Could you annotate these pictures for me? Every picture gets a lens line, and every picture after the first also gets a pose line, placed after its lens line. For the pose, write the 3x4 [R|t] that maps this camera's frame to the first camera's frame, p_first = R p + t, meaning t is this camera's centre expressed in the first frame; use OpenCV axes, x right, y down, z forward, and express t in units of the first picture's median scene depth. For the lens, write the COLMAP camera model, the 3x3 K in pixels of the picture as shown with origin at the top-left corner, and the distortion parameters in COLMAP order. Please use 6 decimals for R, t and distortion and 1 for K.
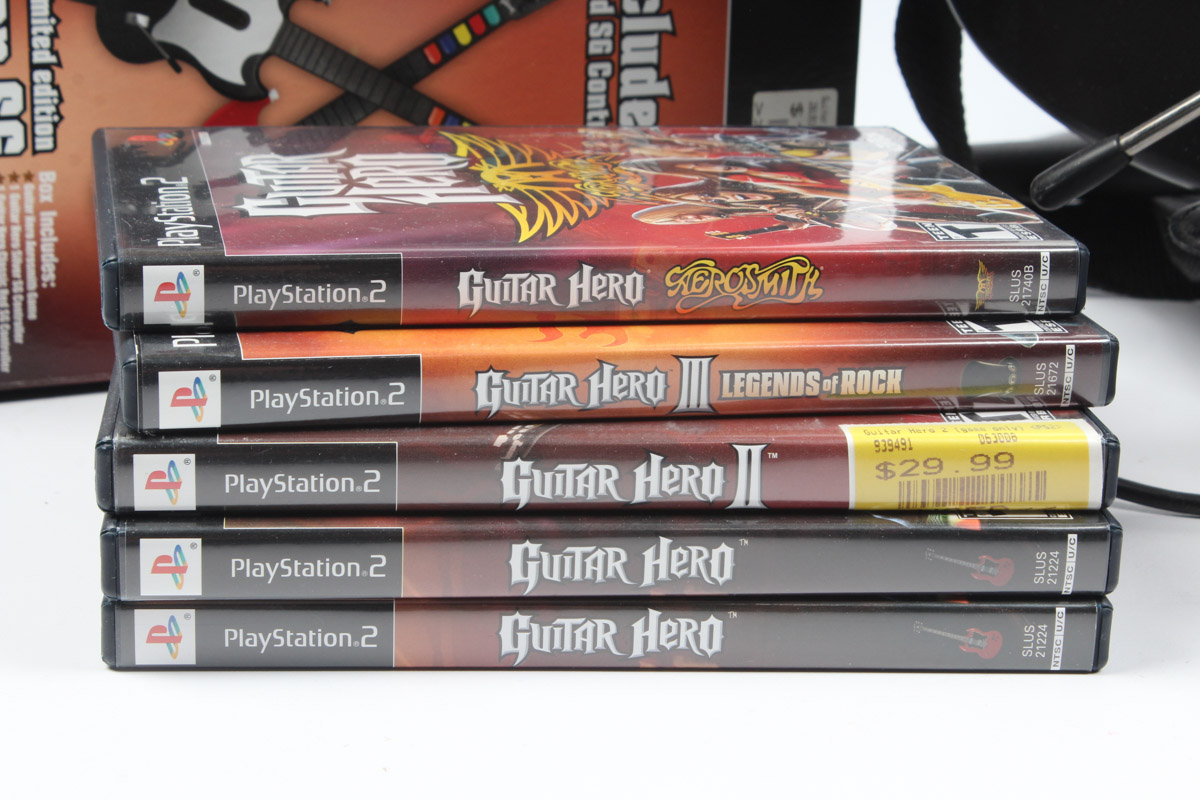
lens RADIAL K [[2785.2, 0, 594.9], [0, 2785.2, 402.0], [0, 0, 1]] dist [0.025651, 0.000000]
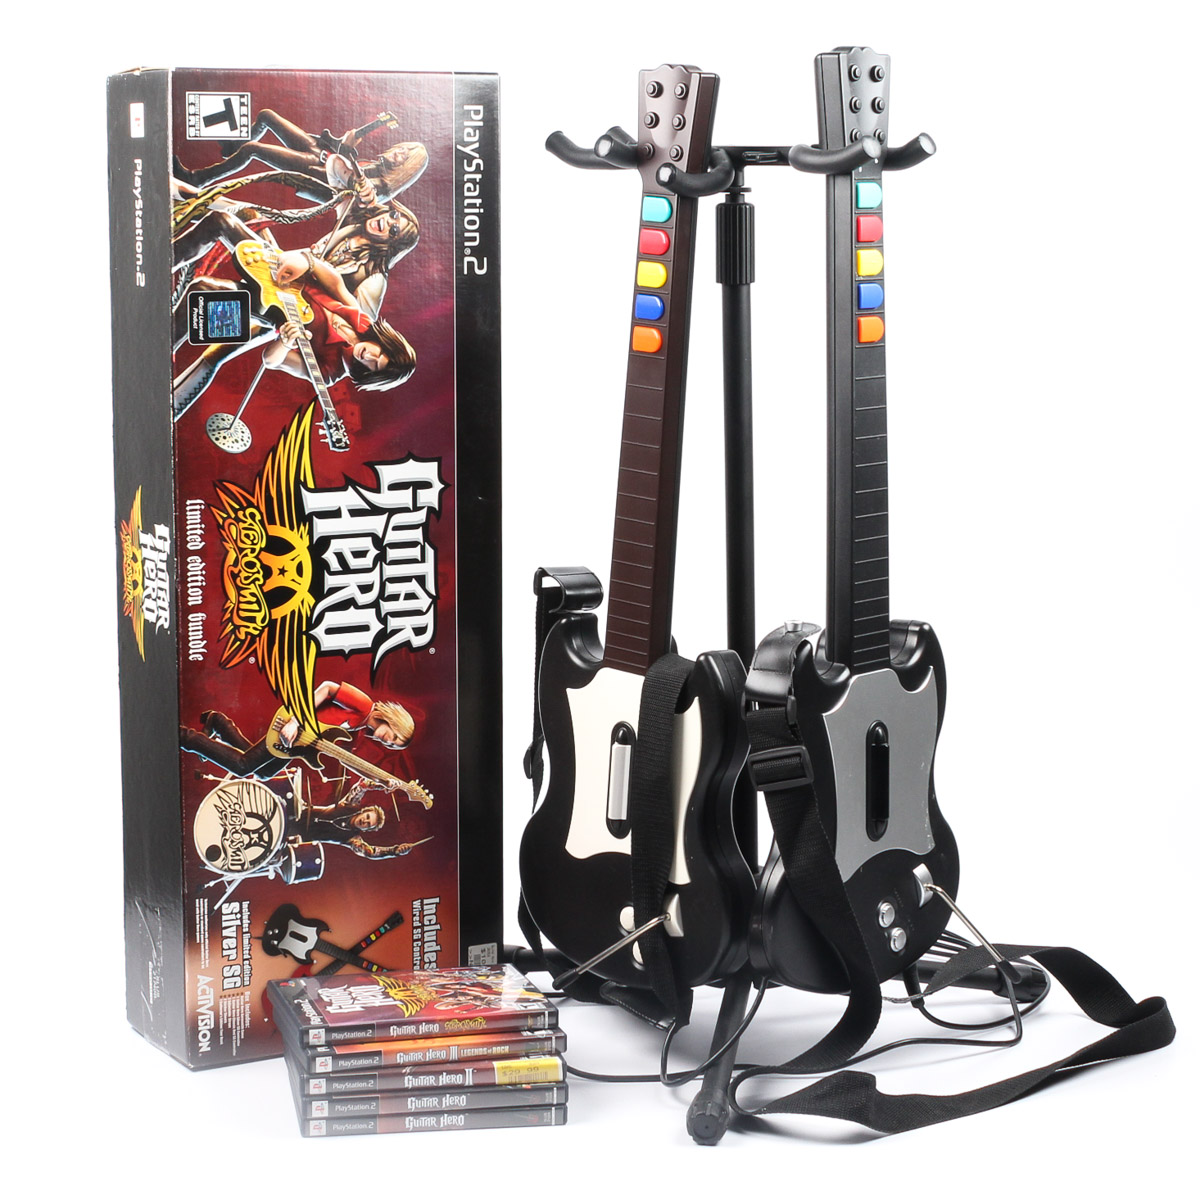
lens RADIAL K [[2896.8, 0, 598.3], [0, 2896.8, 598.8], [0, 0, 1]] dist [-0.018403, 0.000000]
pose [[0.994831, -0.038194, 0.094084, -0.110502], [0.050545, 0.989879, -0.132604, -0.082200], [-0.088067, 0.136674, 0.986694, -2.854997]]
